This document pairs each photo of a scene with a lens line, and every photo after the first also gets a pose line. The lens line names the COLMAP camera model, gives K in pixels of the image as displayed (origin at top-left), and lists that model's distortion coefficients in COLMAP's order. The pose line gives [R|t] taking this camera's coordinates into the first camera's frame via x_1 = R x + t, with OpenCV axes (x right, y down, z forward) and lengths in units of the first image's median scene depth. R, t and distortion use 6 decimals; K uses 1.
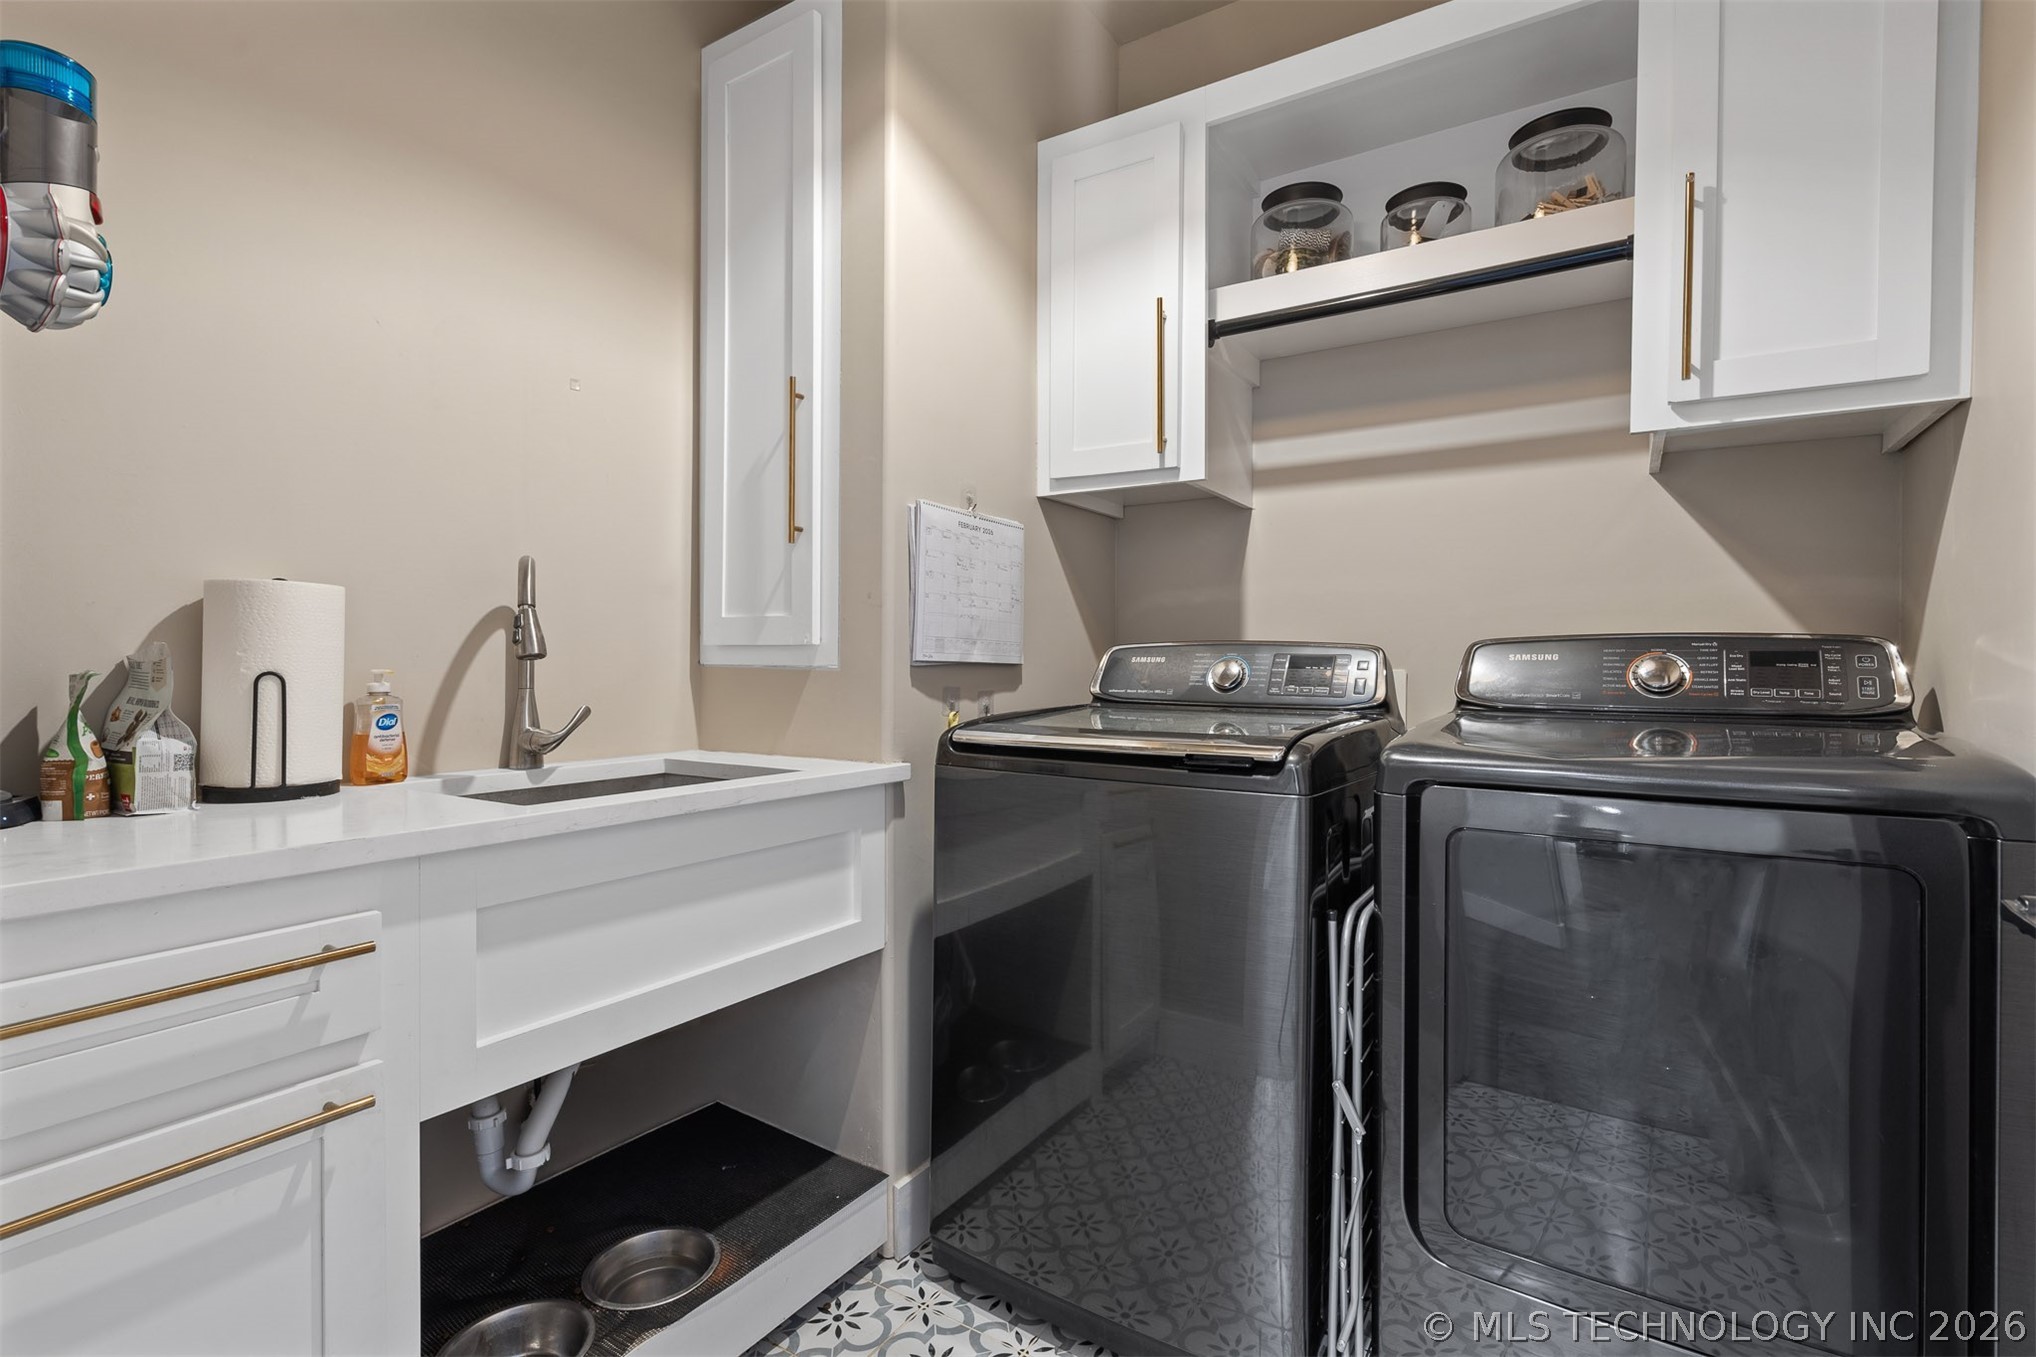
lens RADIAL K [[961.6, 0, 1014.0], [0, 961.6, 668.0], [0, 0, 1]] dist [0.000530, 0.000390]
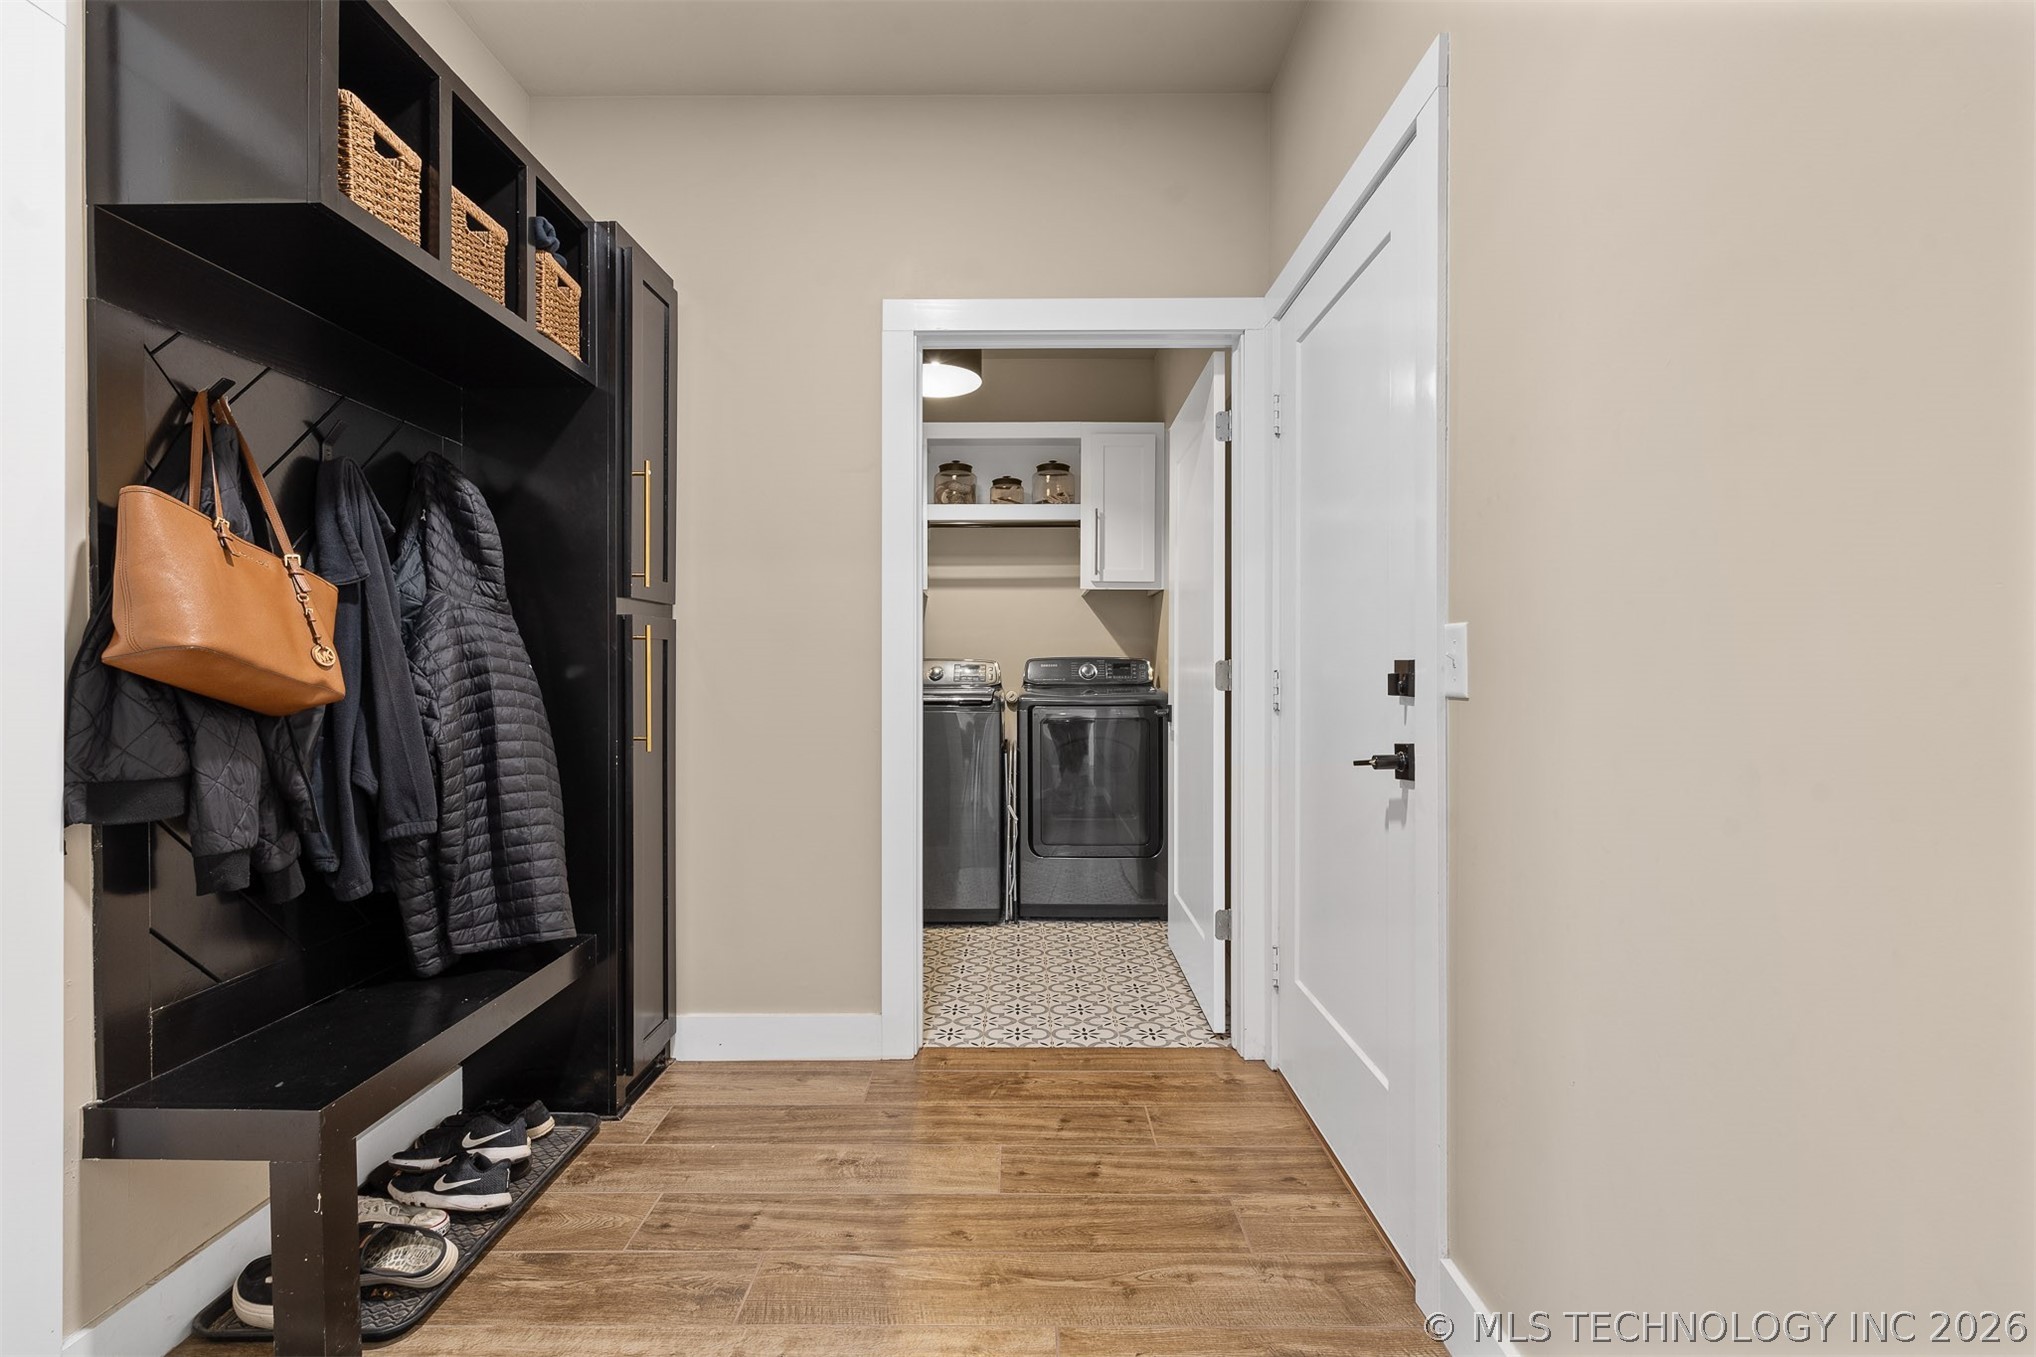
lens RADIAL K [[961.6, 0, 1015.3], [0, 961.6, 676.5], [0, 0, 1]] dist [0.000530, 0.000390]
pose [[0.835667, -0.006310, 0.549201, -1.115586], [0.010821, 0.999929, -0.004977, 0.034299], [-0.549130, 0.010102, 0.835676, -1.313717]]
